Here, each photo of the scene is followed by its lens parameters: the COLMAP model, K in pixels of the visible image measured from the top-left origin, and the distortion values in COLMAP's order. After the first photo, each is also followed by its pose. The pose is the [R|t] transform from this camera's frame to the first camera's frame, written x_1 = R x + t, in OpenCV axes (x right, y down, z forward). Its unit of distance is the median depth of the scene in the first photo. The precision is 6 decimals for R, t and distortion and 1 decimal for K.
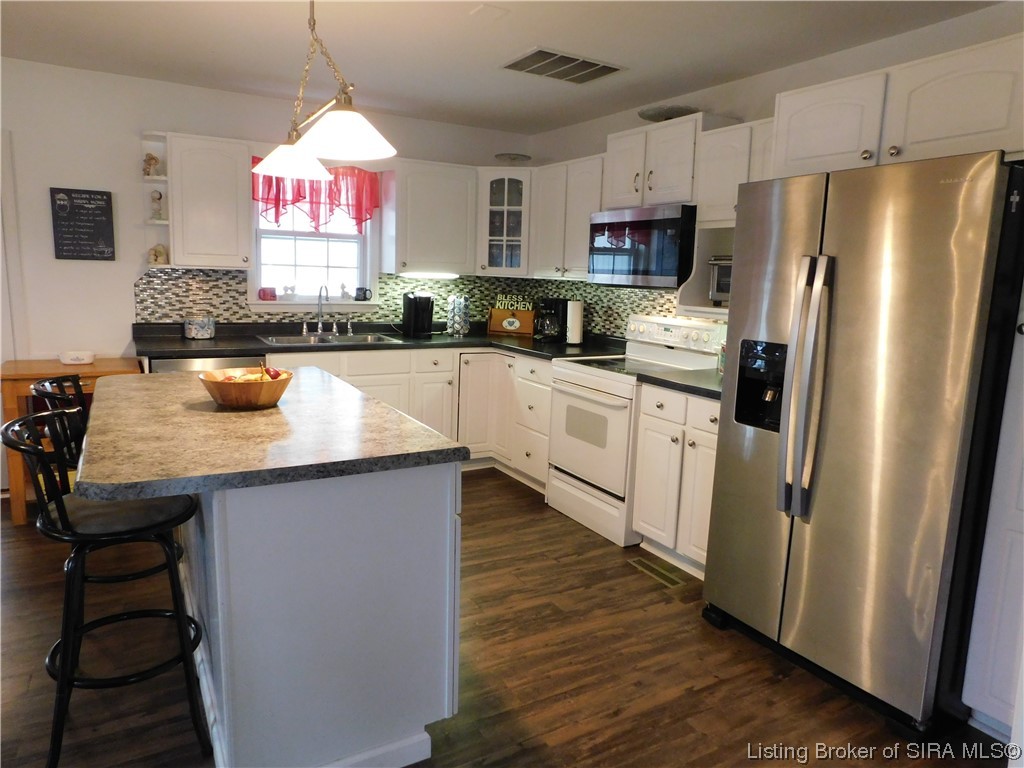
lens RADIAL K [[675.6, 0, 507.6], [0, 675.6, 376.7], [0, 0, 1]] dist [-0.046272, 0.020067]
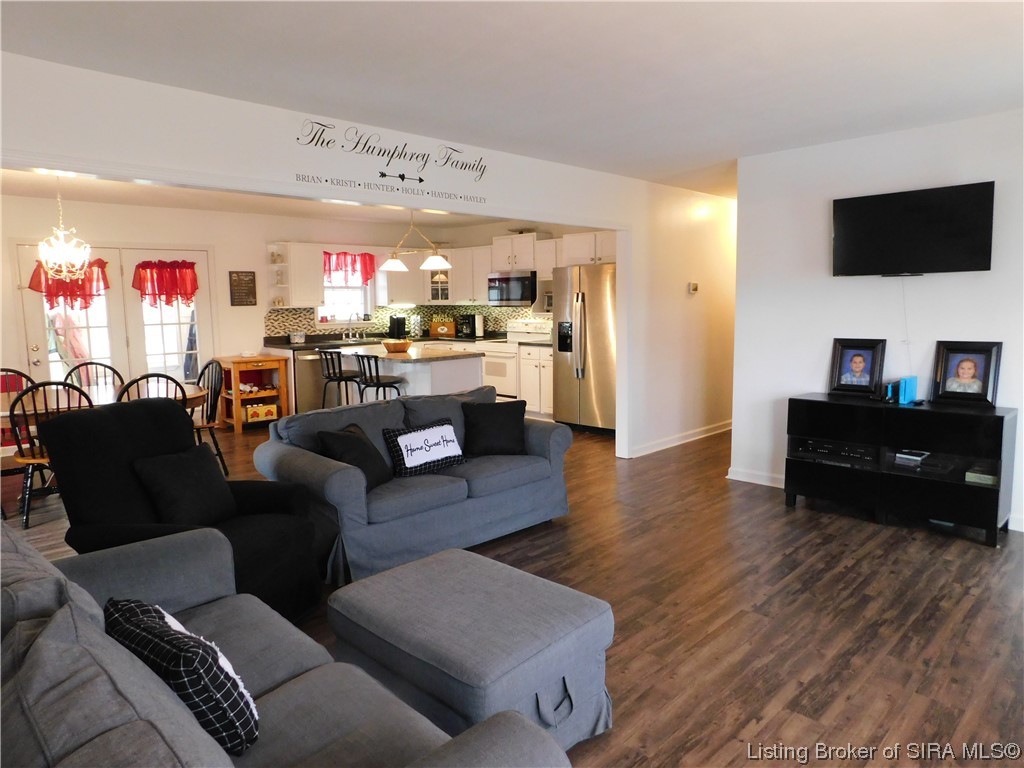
lens RADIAL K [[675.6, 0, 506.8], [0, 675.6, 389.1], [0, 0, 1]] dist [-0.046272, 0.020067]
pose [[0.966625, -0.077510, 0.244191, -0.354853], [0.081951, 0.996604, -0.008065, 0.141298], [-0.242736, 0.027807, 0.969694, -1.043249]]
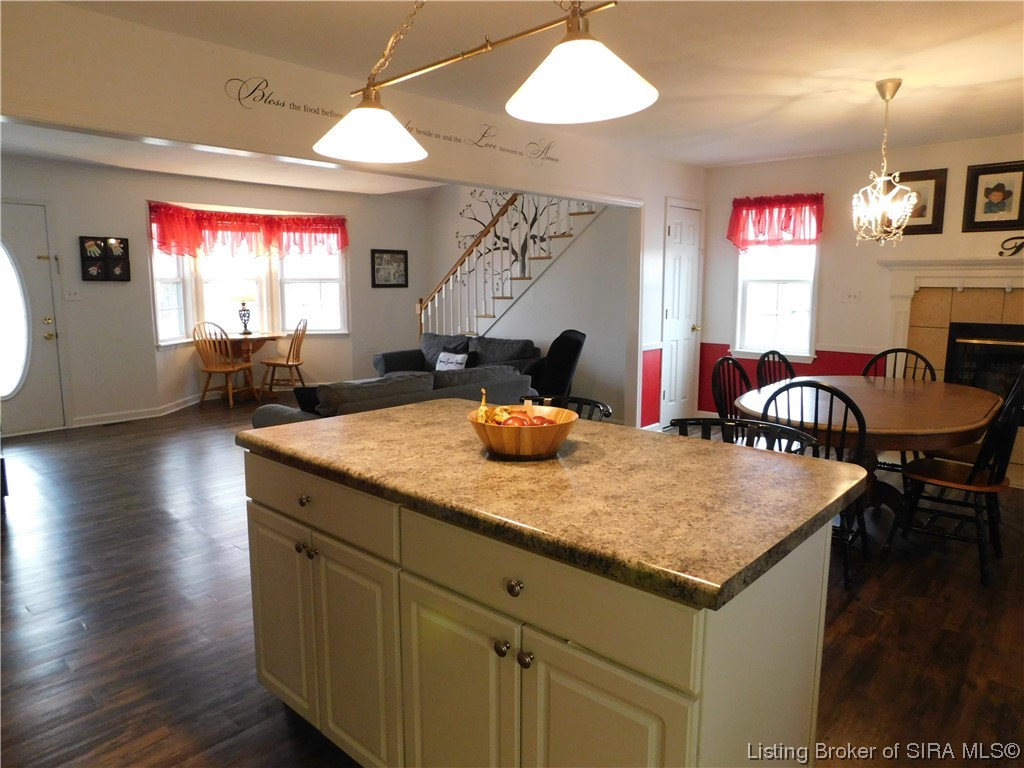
lens RADIAL K [[675.6, 0, 510.5], [0, 675.6, 389.4], [0, 0, 1]] dist [-0.046272, 0.020067]
pose [[-0.949674, 0.007804, -0.313143, -0.018983], [-0.083285, 0.957415, 0.276441, -0.093377], [0.301965, 0.288609, -0.908582, 0.635081]]
